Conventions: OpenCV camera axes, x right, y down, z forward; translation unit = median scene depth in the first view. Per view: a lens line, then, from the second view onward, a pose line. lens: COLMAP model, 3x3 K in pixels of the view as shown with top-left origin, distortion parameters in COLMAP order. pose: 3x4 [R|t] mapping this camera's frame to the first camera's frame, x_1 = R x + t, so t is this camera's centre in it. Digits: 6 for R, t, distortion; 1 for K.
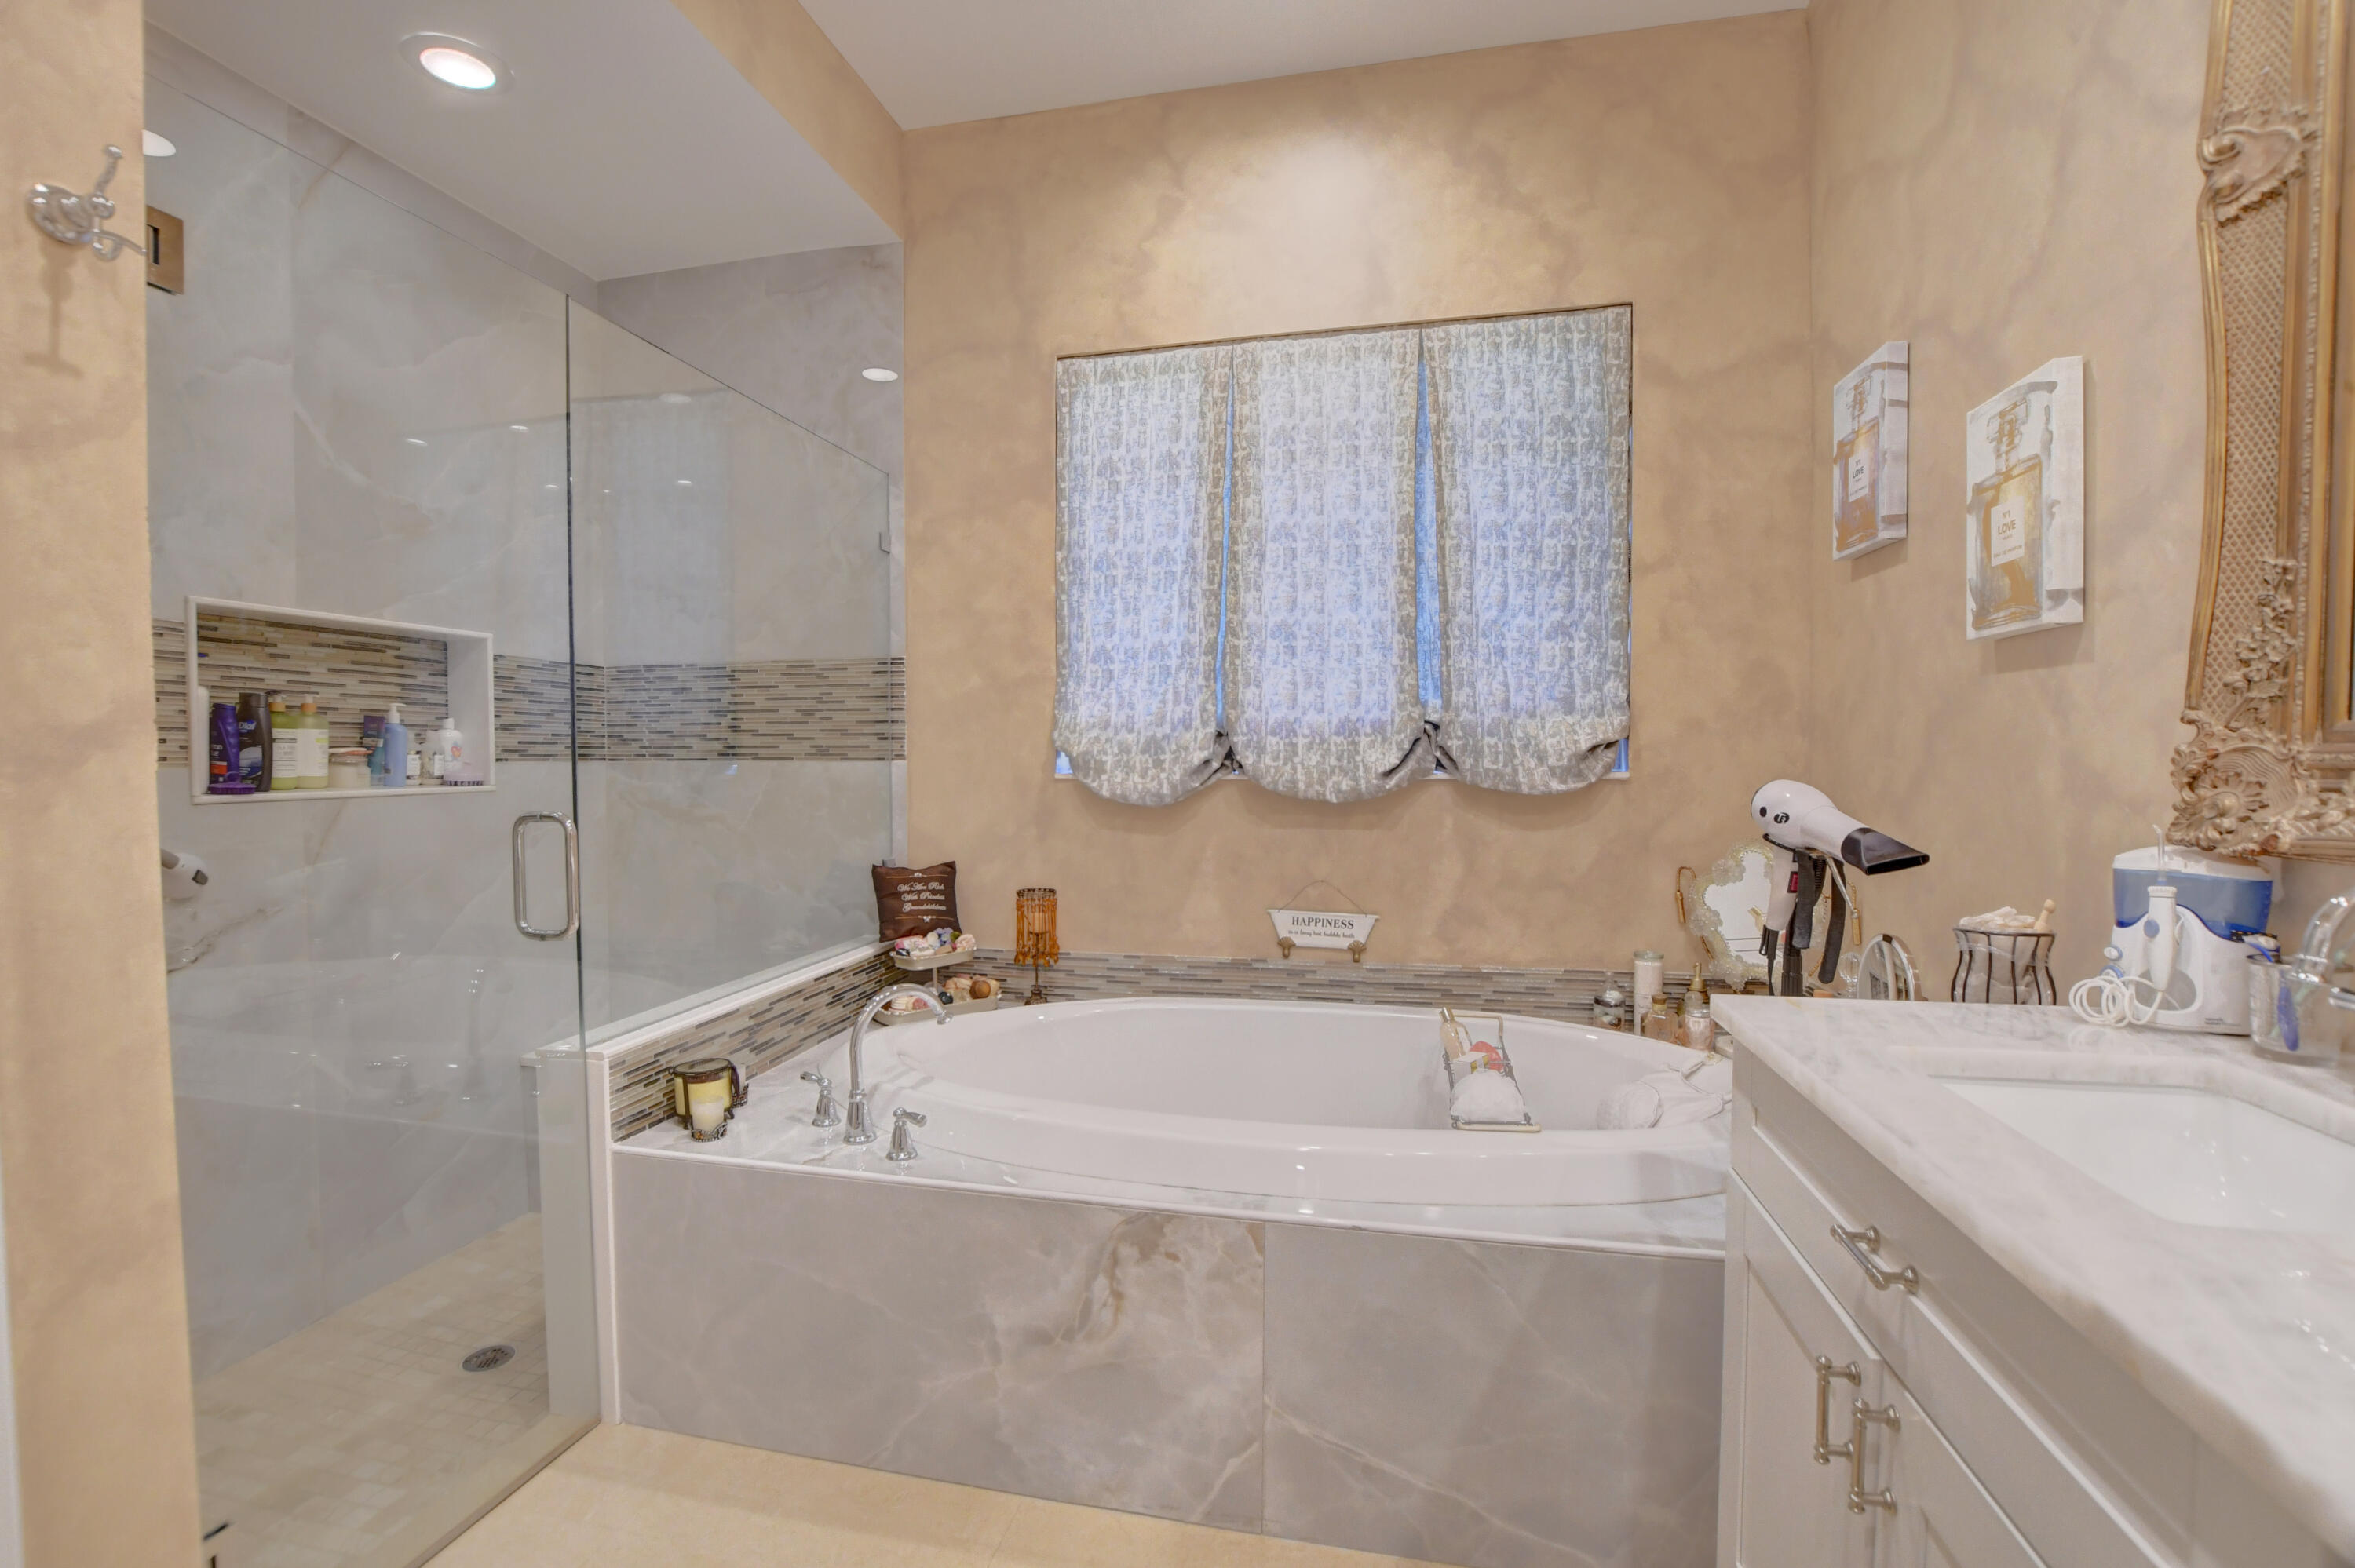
lens RADIAL K [[1041.9, 0, 1165.5], [0, 1041.9, 797.8], [0, 0, 1]] dist [-0.032684, 0.003460]
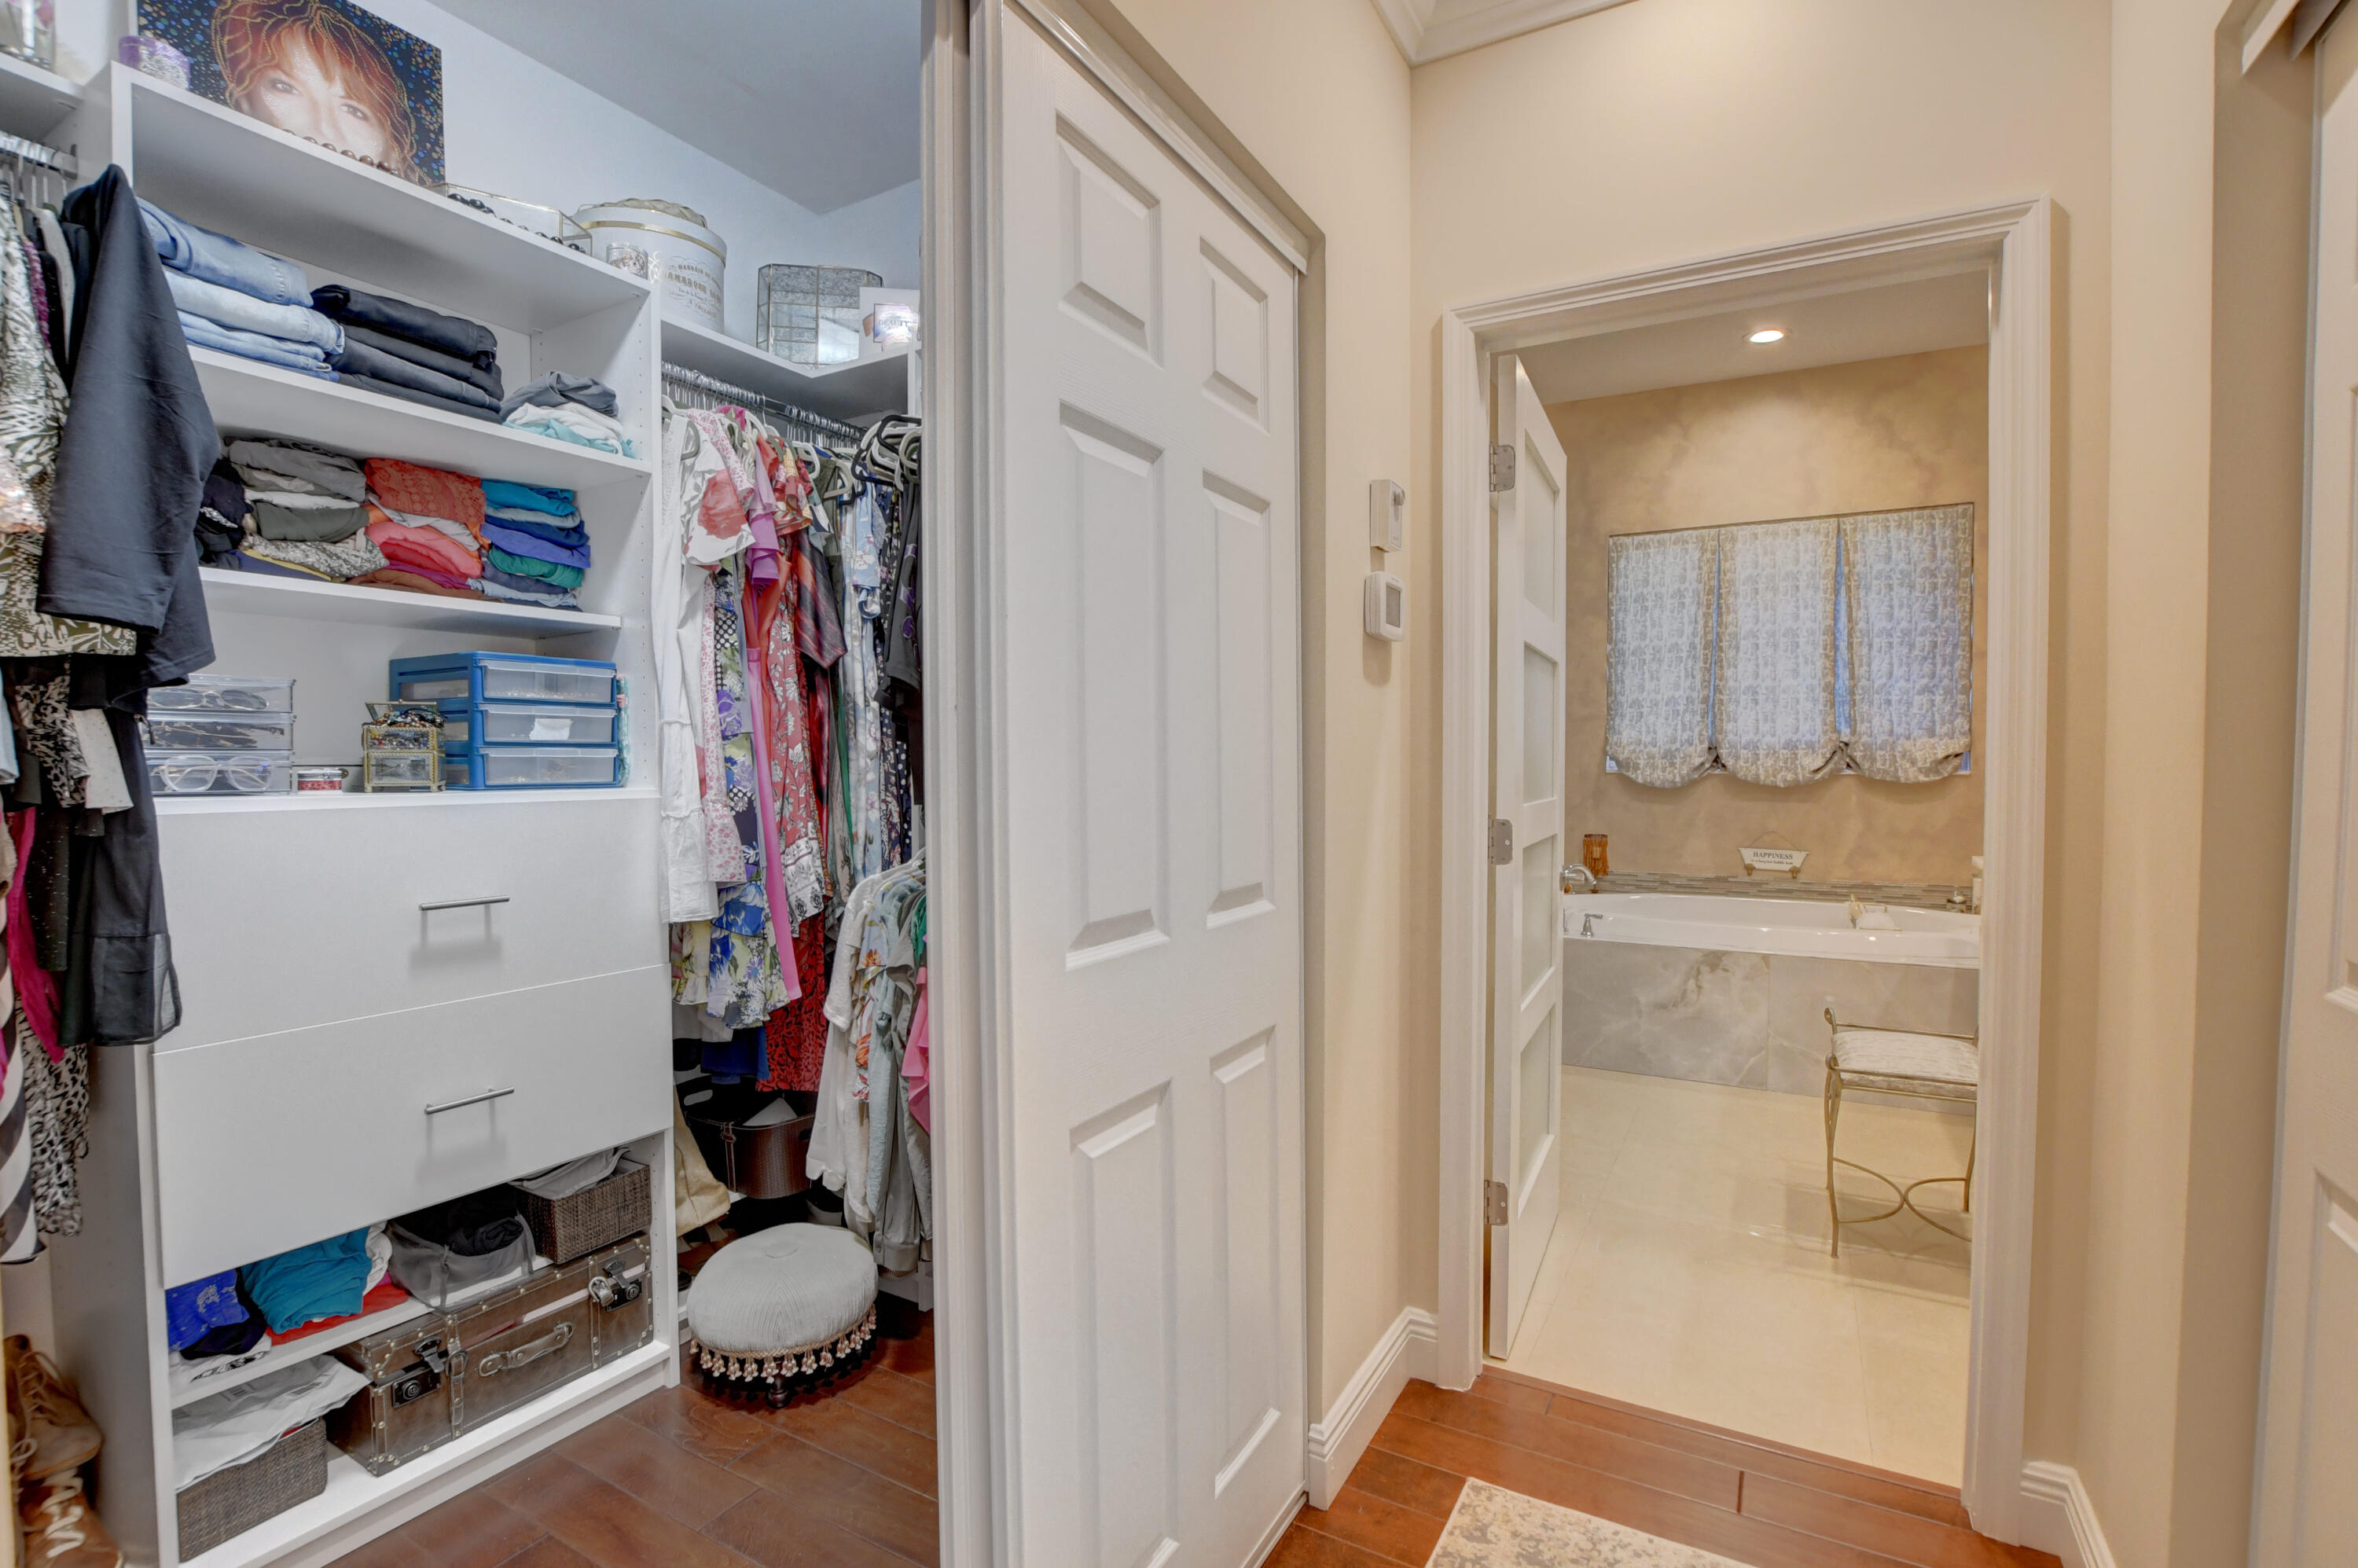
lens RADIAL K [[1043.4, 0, 1198.2], [0, 1043.4, 785.6], [0, 0, 1]] dist [-0.032684, 0.003460]
pose [[0.956679, 0.011058, -0.290934, -0.289070], [-0.014510, 0.999848, -0.009709, 0.034978], [0.290783, 0.013510, 0.956694, -1.013617]]
